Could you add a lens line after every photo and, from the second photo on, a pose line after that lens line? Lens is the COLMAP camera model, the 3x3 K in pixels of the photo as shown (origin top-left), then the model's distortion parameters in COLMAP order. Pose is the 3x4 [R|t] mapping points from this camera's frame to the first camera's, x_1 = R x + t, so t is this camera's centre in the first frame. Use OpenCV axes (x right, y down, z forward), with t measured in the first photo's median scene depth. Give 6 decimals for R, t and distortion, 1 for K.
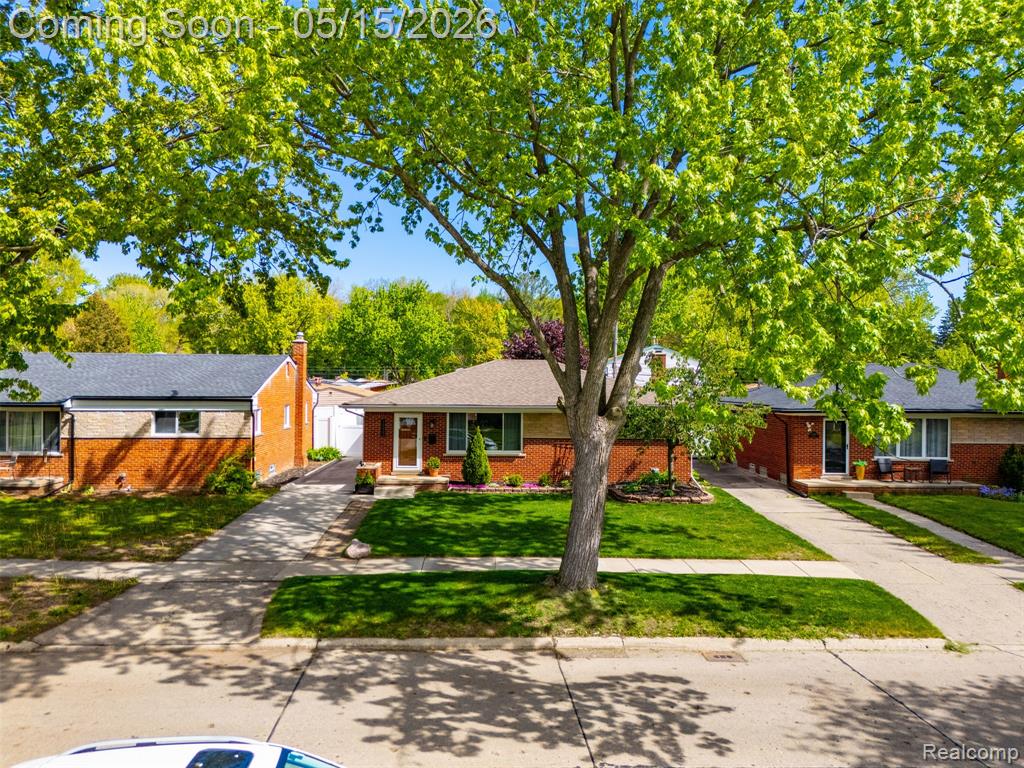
lens RADIAL K [[750.7, 0, 513.8], [0, 750.7, 385.1], [0, 0, 1]] dist [0.073746, -0.066141]
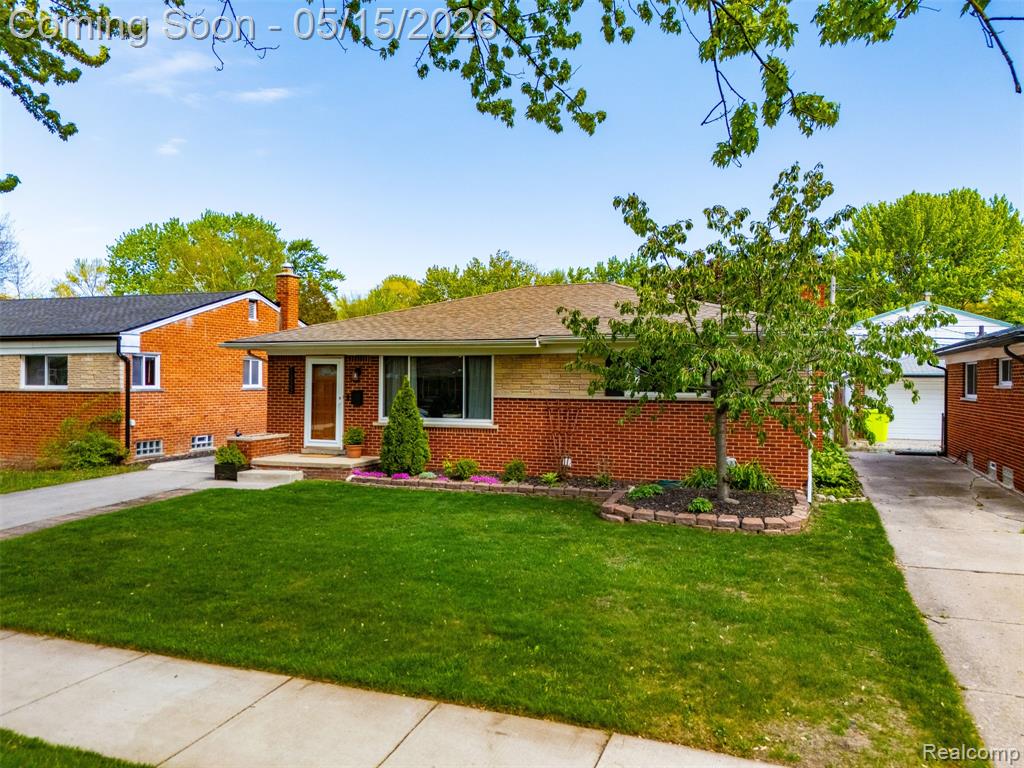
lens RADIAL K [[750.7, 0, 513.8], [0, 750.7, 385.1], [0, 0, 1]] dist [0.073746, -0.066141]
pose [[0.926589, -0.000931, -0.376075, 0.251629], [-0.000042, 0.999997, -0.002579, 0.064109], [0.376076, 0.002405, 0.926586, 0.481244]]
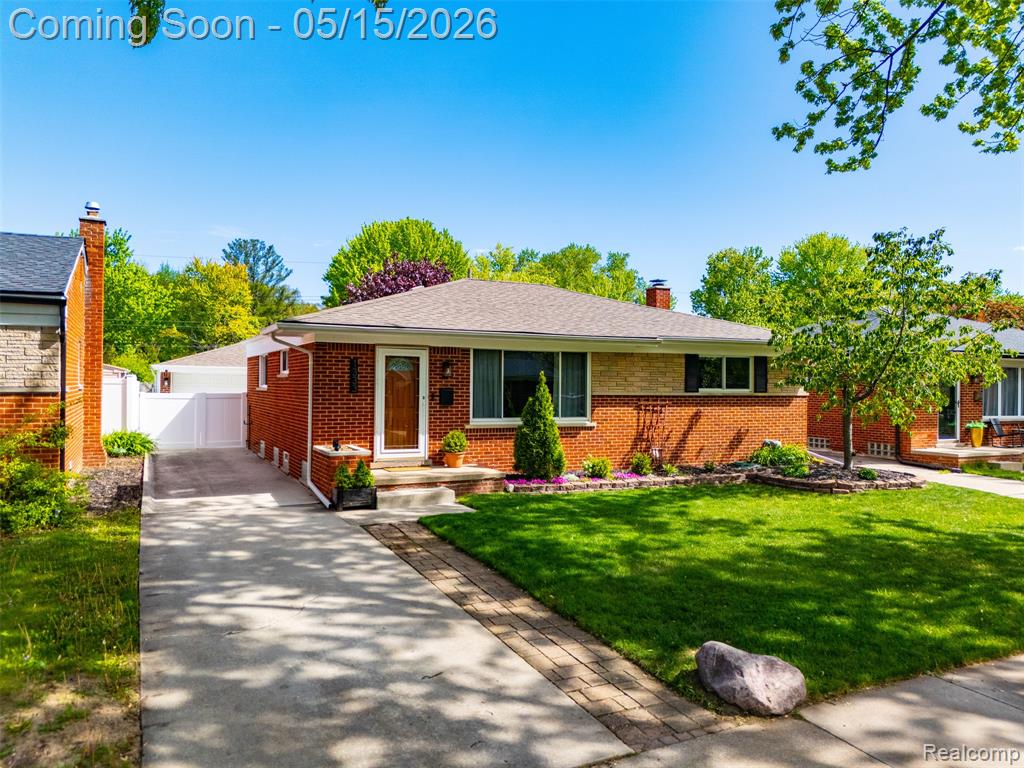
lens RADIAL K [[750.7, 0, 513.8], [0, 750.7, 385.1], [0, 0, 1]] dist [0.073746, -0.066141]
pose [[0.912153, -0.000138, 0.409851, -0.288448], [0.000160, 1.000000, -0.000020, 0.064612], [-0.409851, 0.000083, 0.912153, 0.508511]]
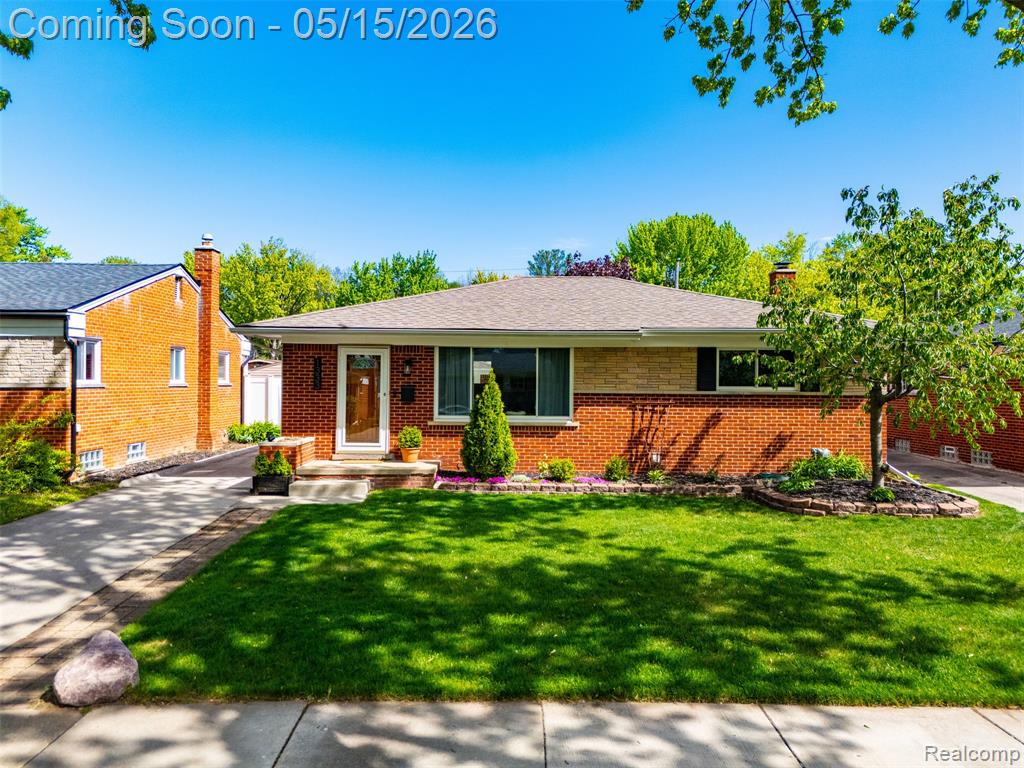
lens RADIAL K [[750.7, 0, 513.8], [0, 750.7, 385.1], [0, 0, 1]] dist [0.073746, -0.066141]
pose [[0.999740, 0.000254, -0.022815, -0.019425], [-0.000295, 0.999998, -0.001788, 0.067571], [0.022815, 0.001794, 0.999738, 0.464940]]
